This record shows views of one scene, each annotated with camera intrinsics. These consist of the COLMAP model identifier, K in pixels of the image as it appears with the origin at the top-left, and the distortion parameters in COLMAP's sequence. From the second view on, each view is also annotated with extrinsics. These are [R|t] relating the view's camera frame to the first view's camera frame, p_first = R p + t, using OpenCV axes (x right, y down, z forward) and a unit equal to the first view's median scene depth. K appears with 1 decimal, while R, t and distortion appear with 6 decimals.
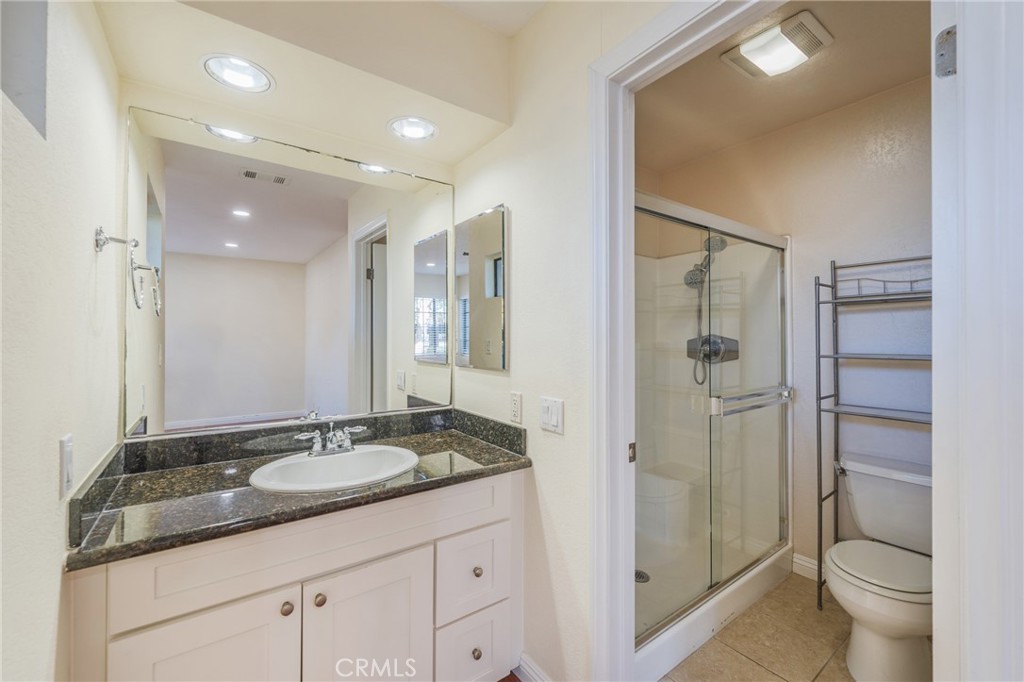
lens RADIAL K [[415.8, 0, 512.5], [0, 415.8, 336.3], [0, 0, 1]] dist [0.001187, -0.000310]
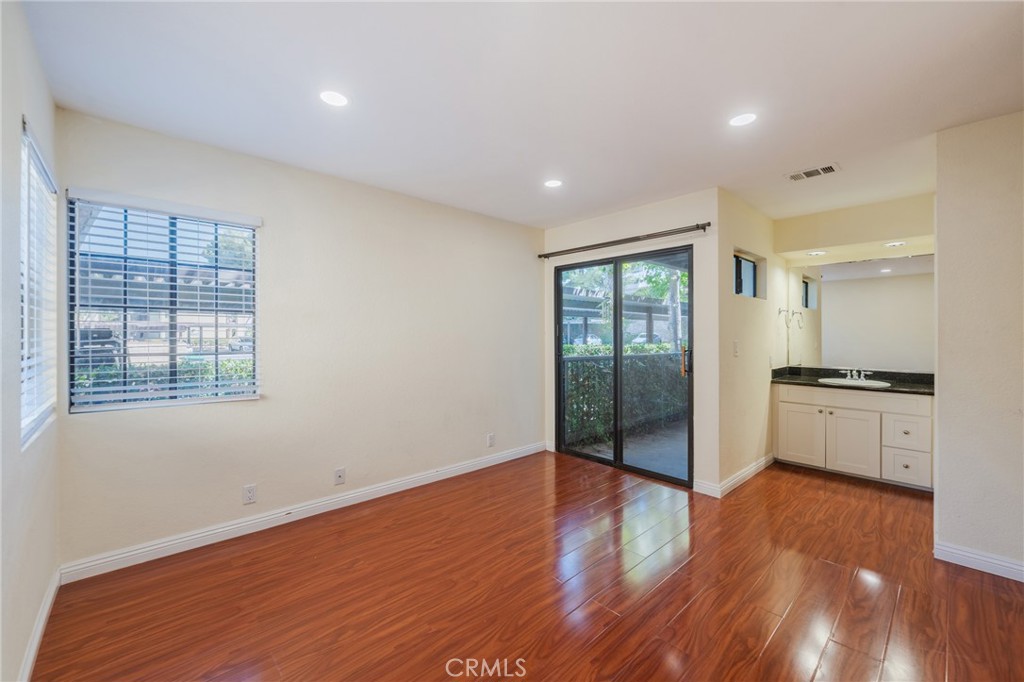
lens RADIAL K [[415.8, 0, 513.1], [0, 415.8, 336.2], [0, 0, 1]] dist [0.001187, -0.000310]
pose [[0.119945, 0.003237, -0.992775, 1.856382], [0.010257, 0.999937, 0.004499, -0.026563], [0.992728, -0.010723, 0.119904, -1.414030]]
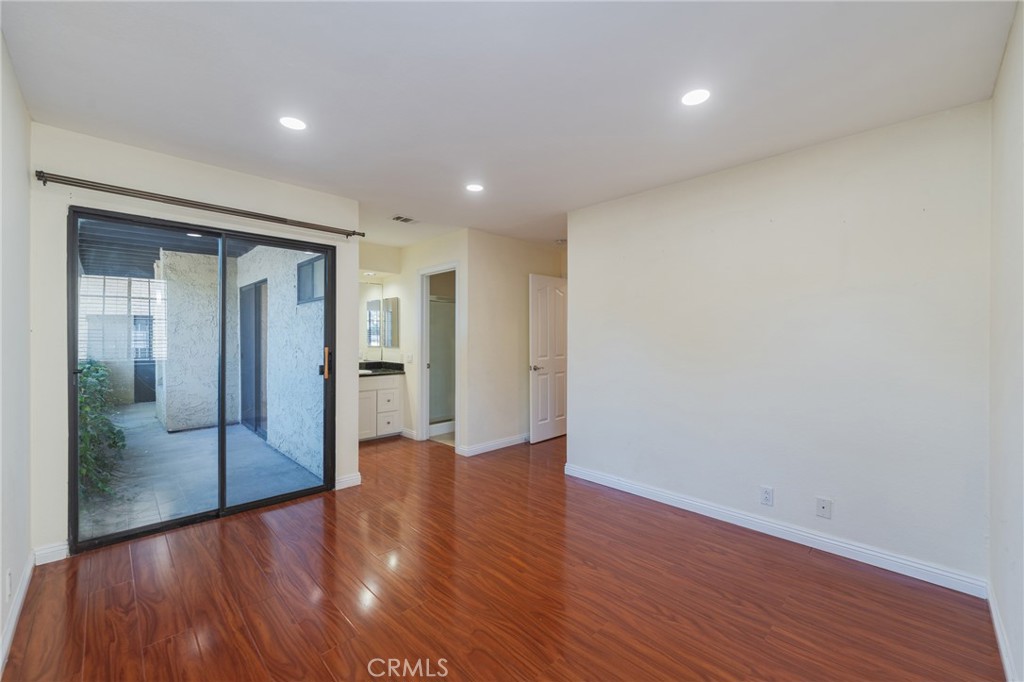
lens RADIAL K [[415.8, 0, 507.8], [0, 415.8, 339.4], [0, 0, 1]] dist [0.001187, -0.000310]
pose [[0.989481, 0.000659, 0.144662, 0.386328], [-0.002880, 0.999881, 0.015143, -0.033134], [-0.144635, -0.015400, 0.989365, -2.532262]]
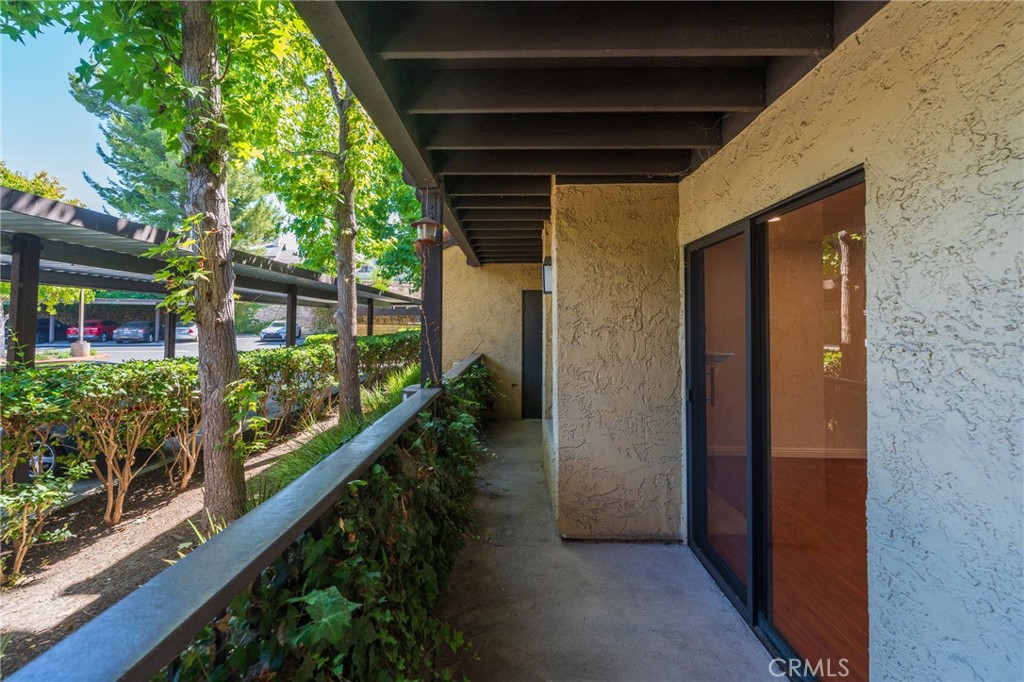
lens RADIAL K [[415.8, 0, 505.2], [0, 415.8, 308.4], [0, 0, 1]] dist [0.001187, -0.000310]
pose [[0.800193, -0.011608, -0.599630, -1.111789], [-0.004145, 0.999682, -0.024883, -0.133722], [0.599728, 0.022396, 0.799891, -0.153665]]
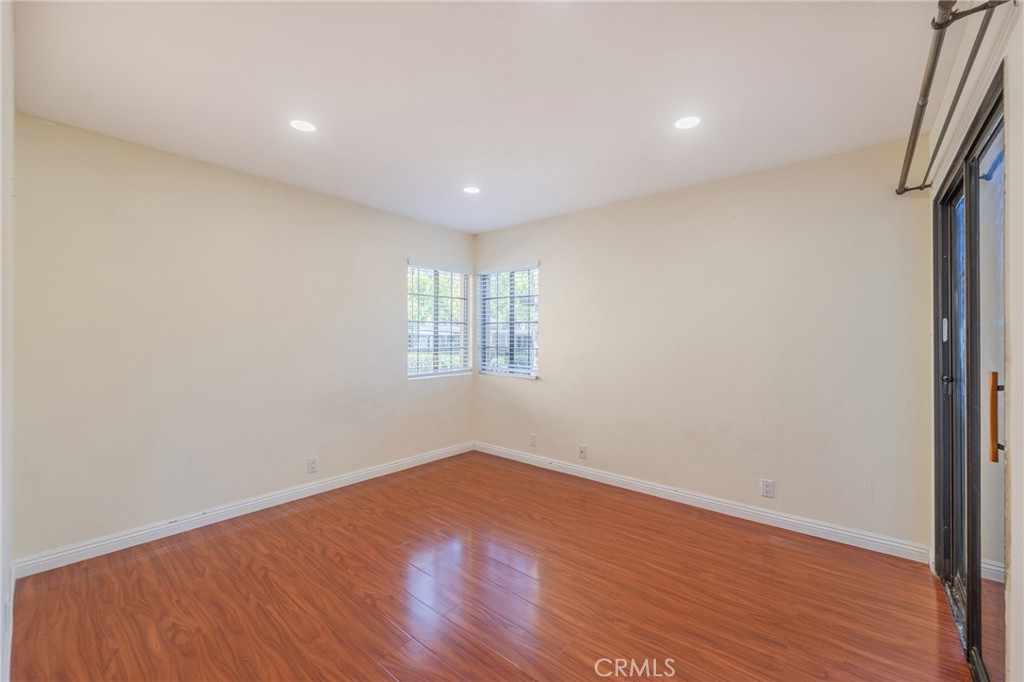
lens RADIAL K [[415.8, 0, 509.4], [0, 415.8, 336.6], [0, 0, 1]] dist [0.001187, -0.000310]
pose [[-0.973035, -0.003710, -0.230628, 0.774309], [-0.000840, 0.999921, -0.012545, -0.006737], [0.230657, -0.012013, -0.972961, 0.294407]]
